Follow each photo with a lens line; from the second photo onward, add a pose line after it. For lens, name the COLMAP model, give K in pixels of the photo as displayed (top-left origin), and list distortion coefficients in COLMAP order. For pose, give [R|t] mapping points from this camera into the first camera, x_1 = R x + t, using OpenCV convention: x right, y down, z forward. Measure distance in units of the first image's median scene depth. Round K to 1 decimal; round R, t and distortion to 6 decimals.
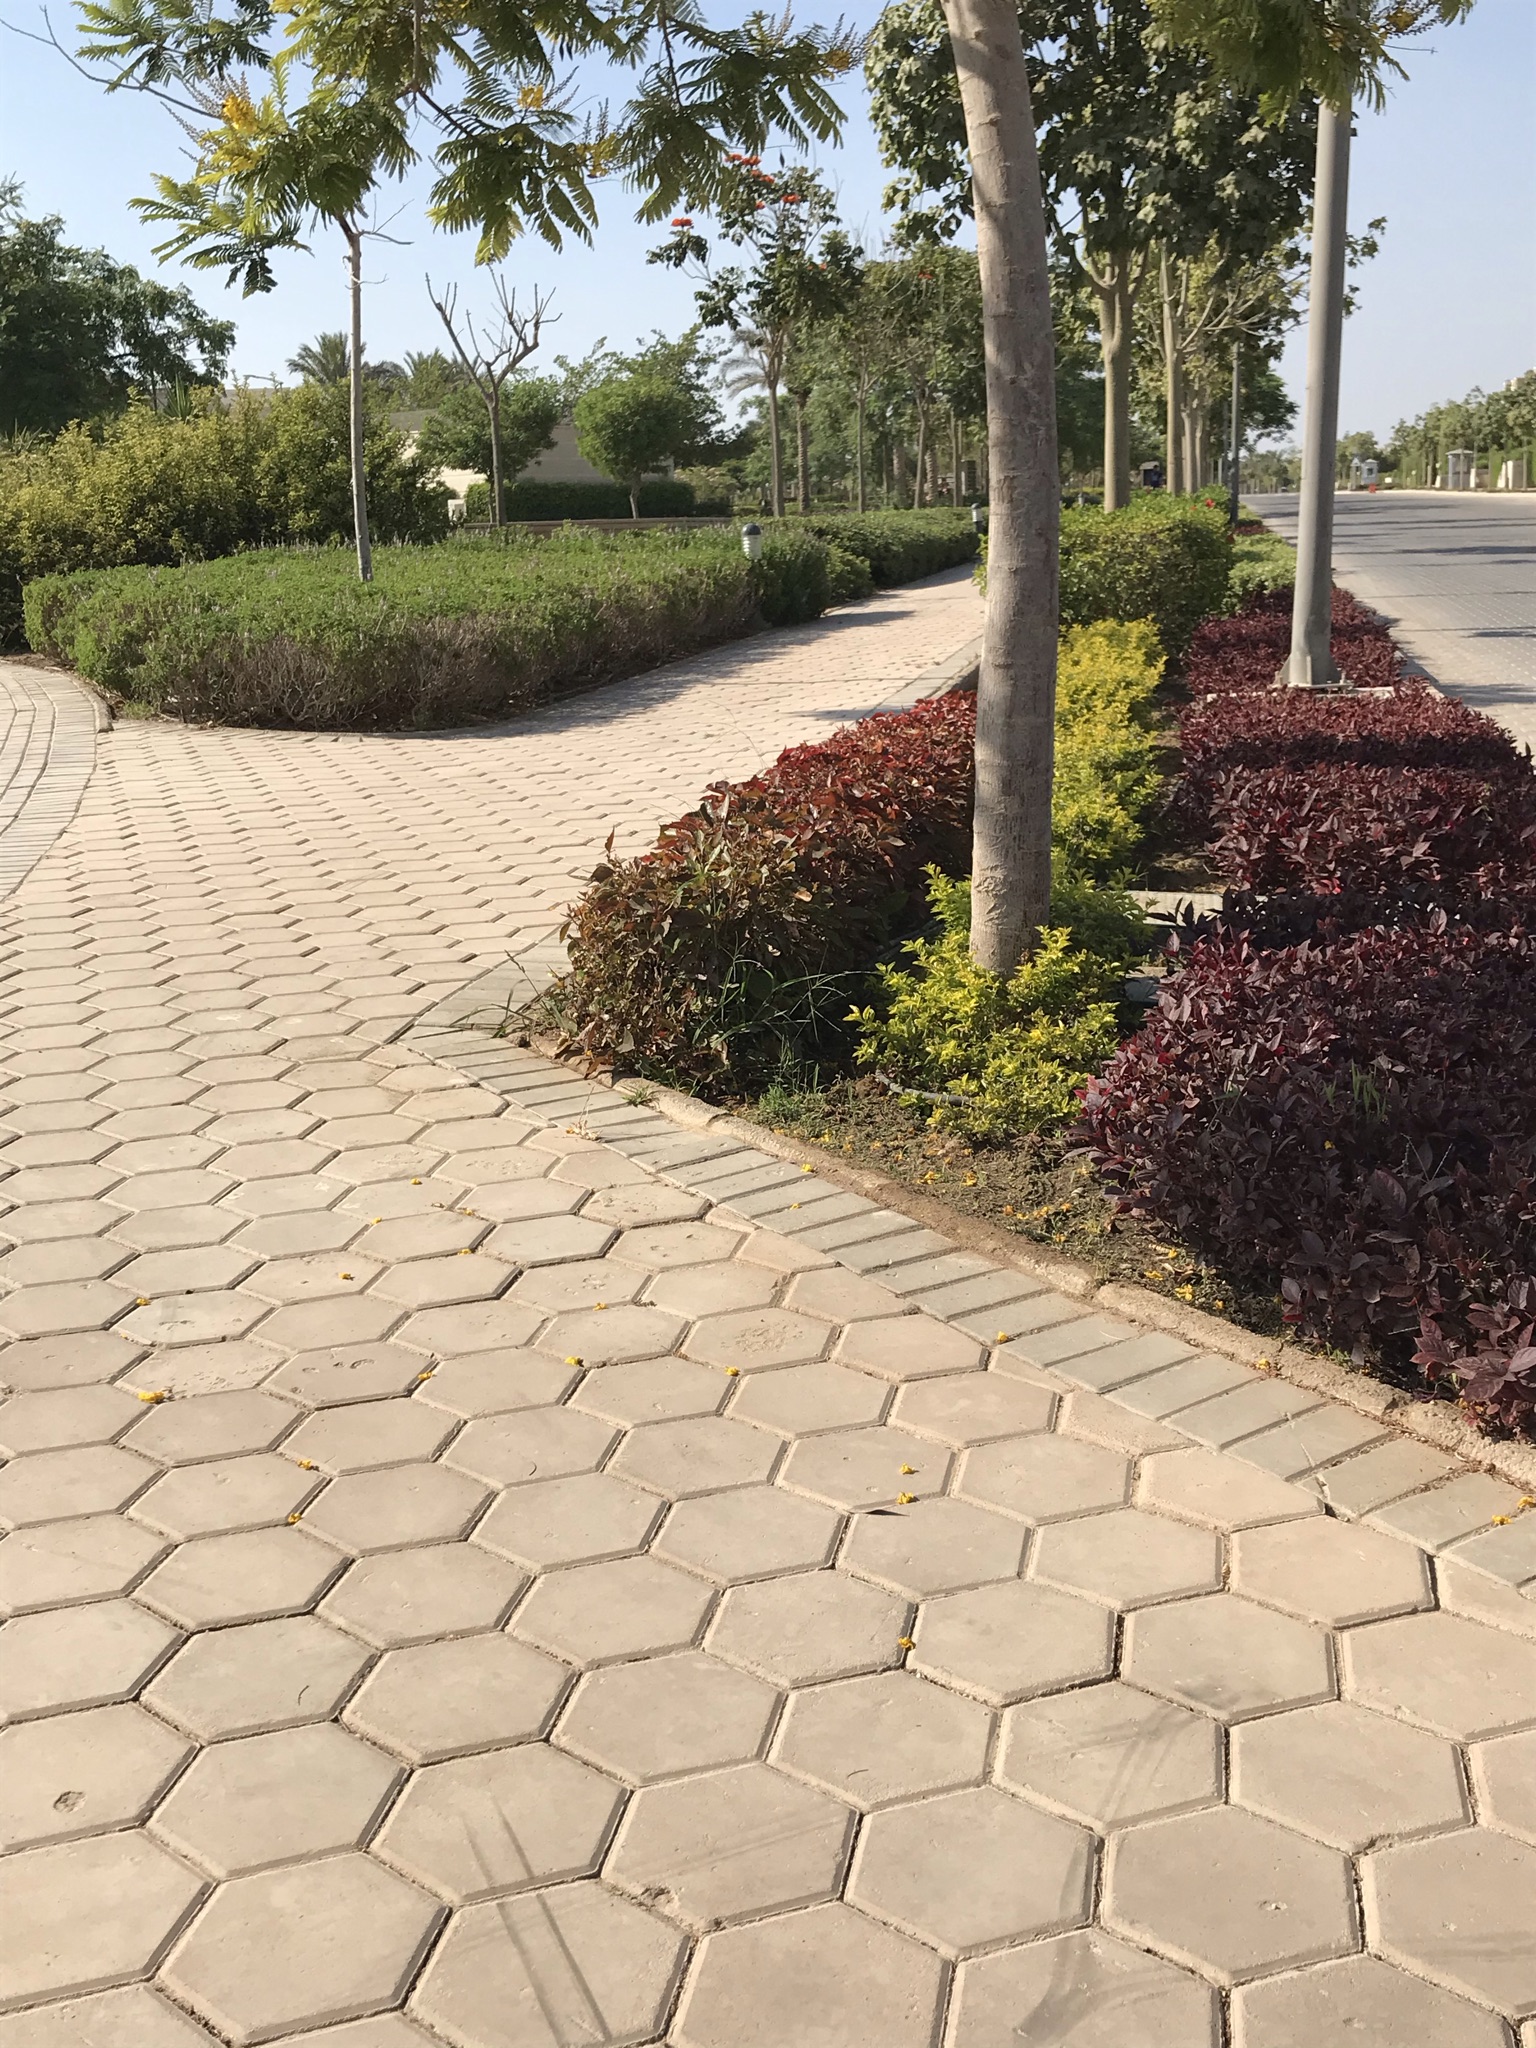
lens RADIAL K [[2148.1, 0, 776.1], [0, 2148.1, 979.6], [0, 0, 1]] dist [0.169887, -0.456337]
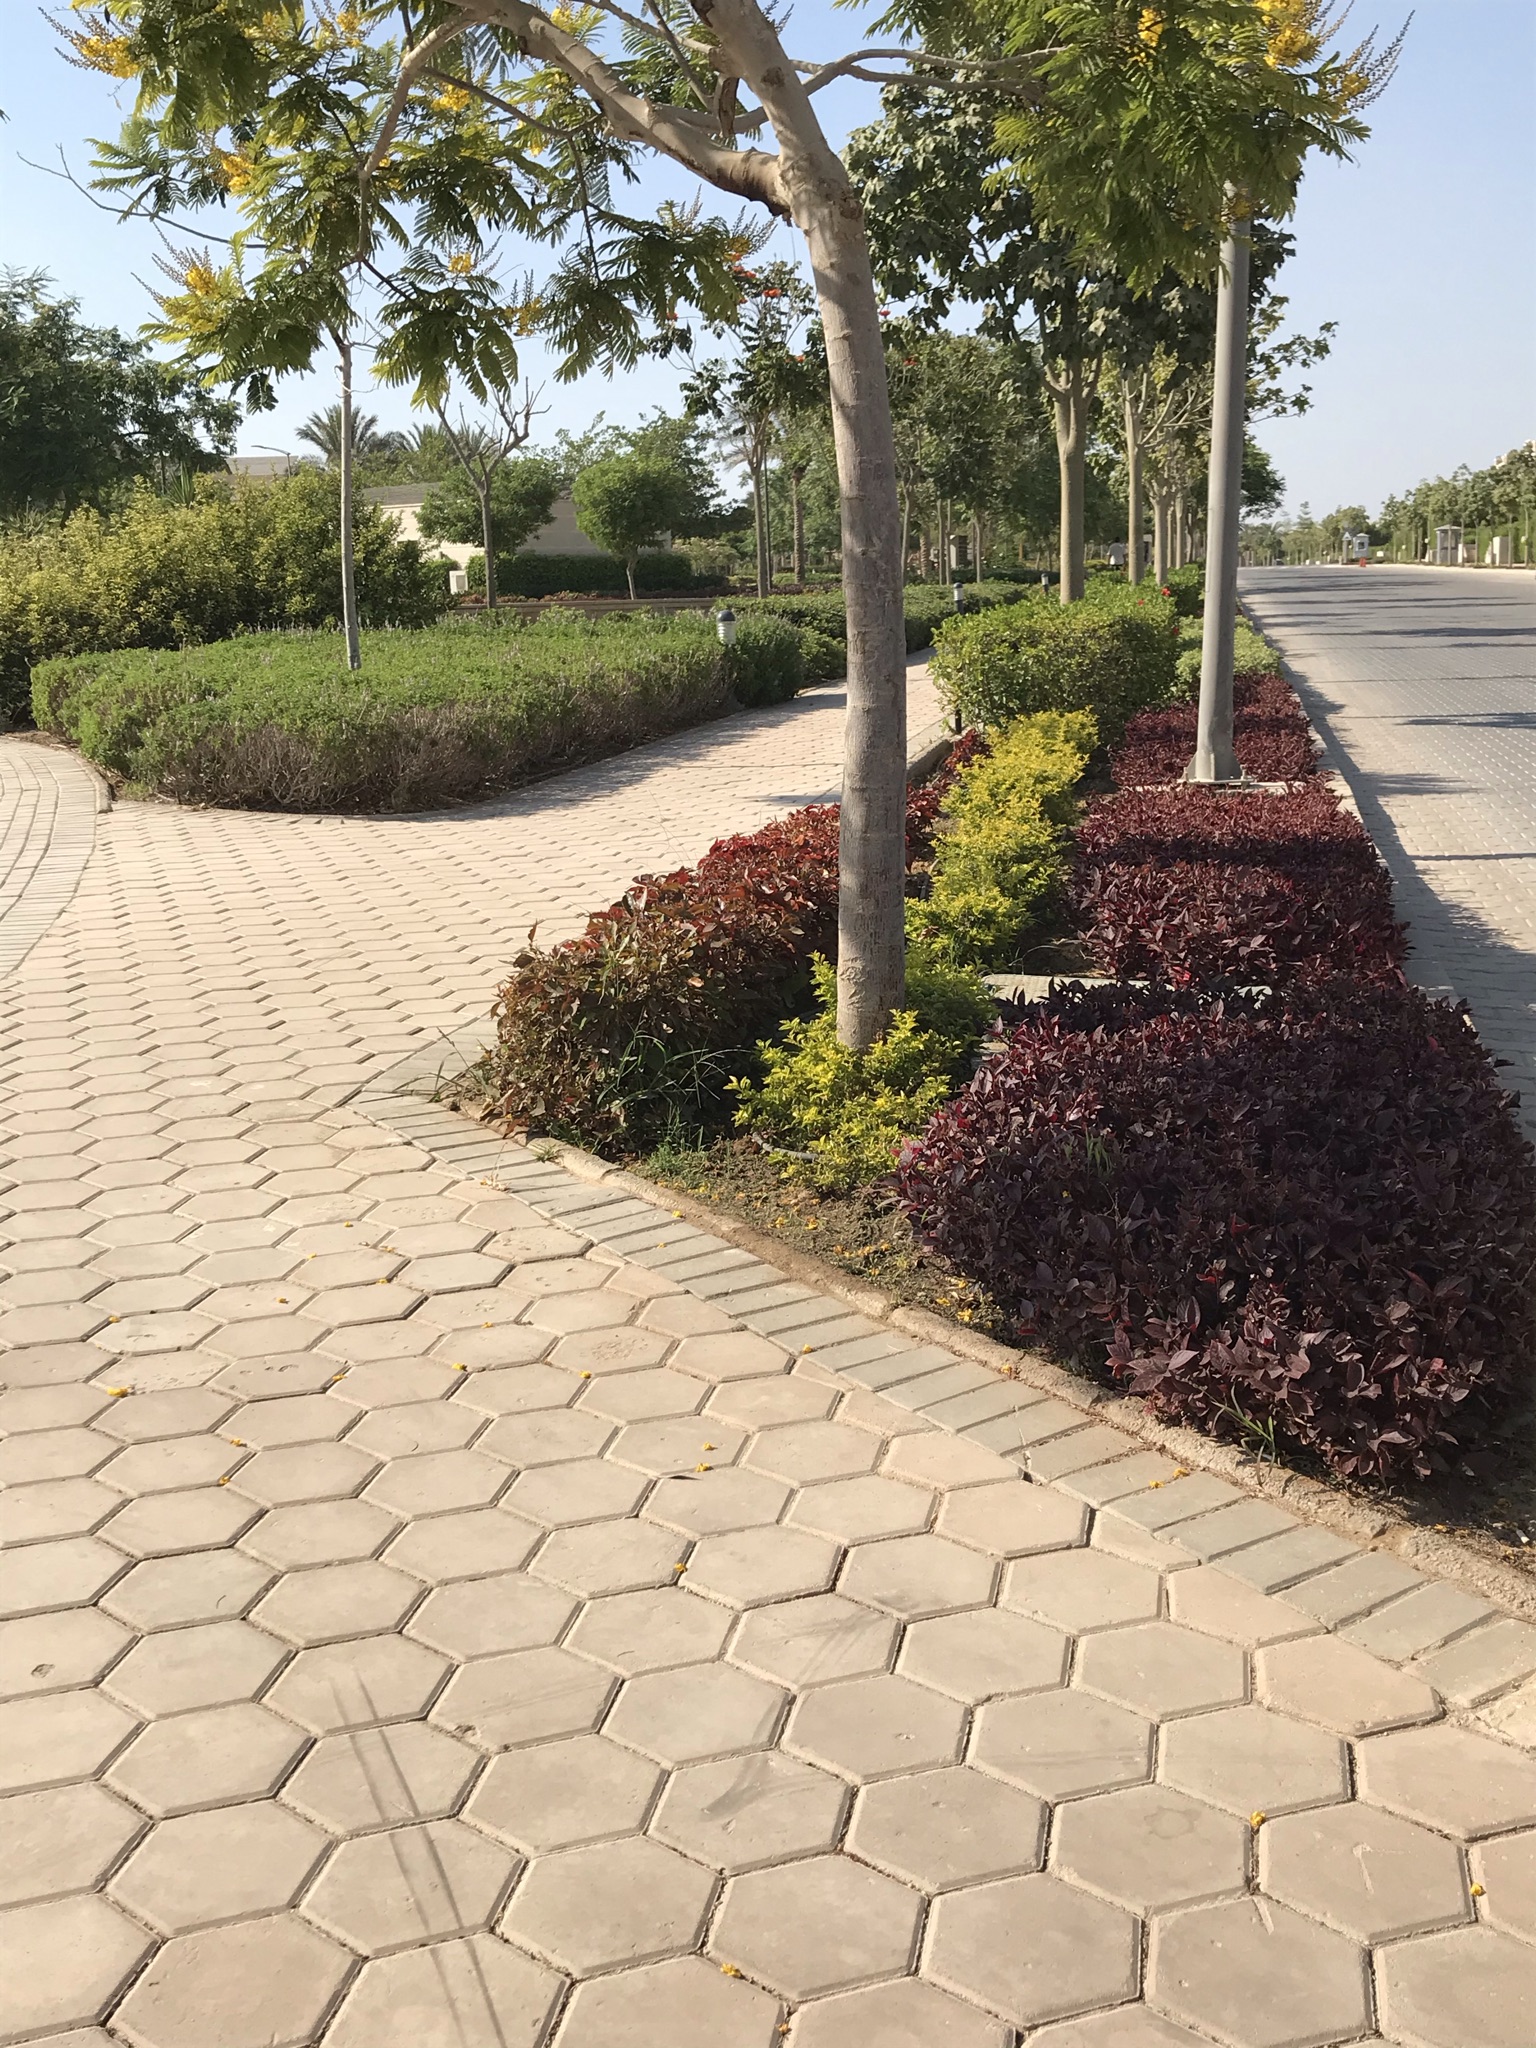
lens RADIAL K [[2146.7, 0, 764.6], [0, 2146.7, 978.2], [0, 0, 1]] dist [0.222166, -0.738705]
pose [[0.999959, 0.006384, -0.006491, 0.055935], [-0.006572, 0.999546, -0.029416, -0.006639], [0.006300, 0.029457, 0.999546, -0.156521]]
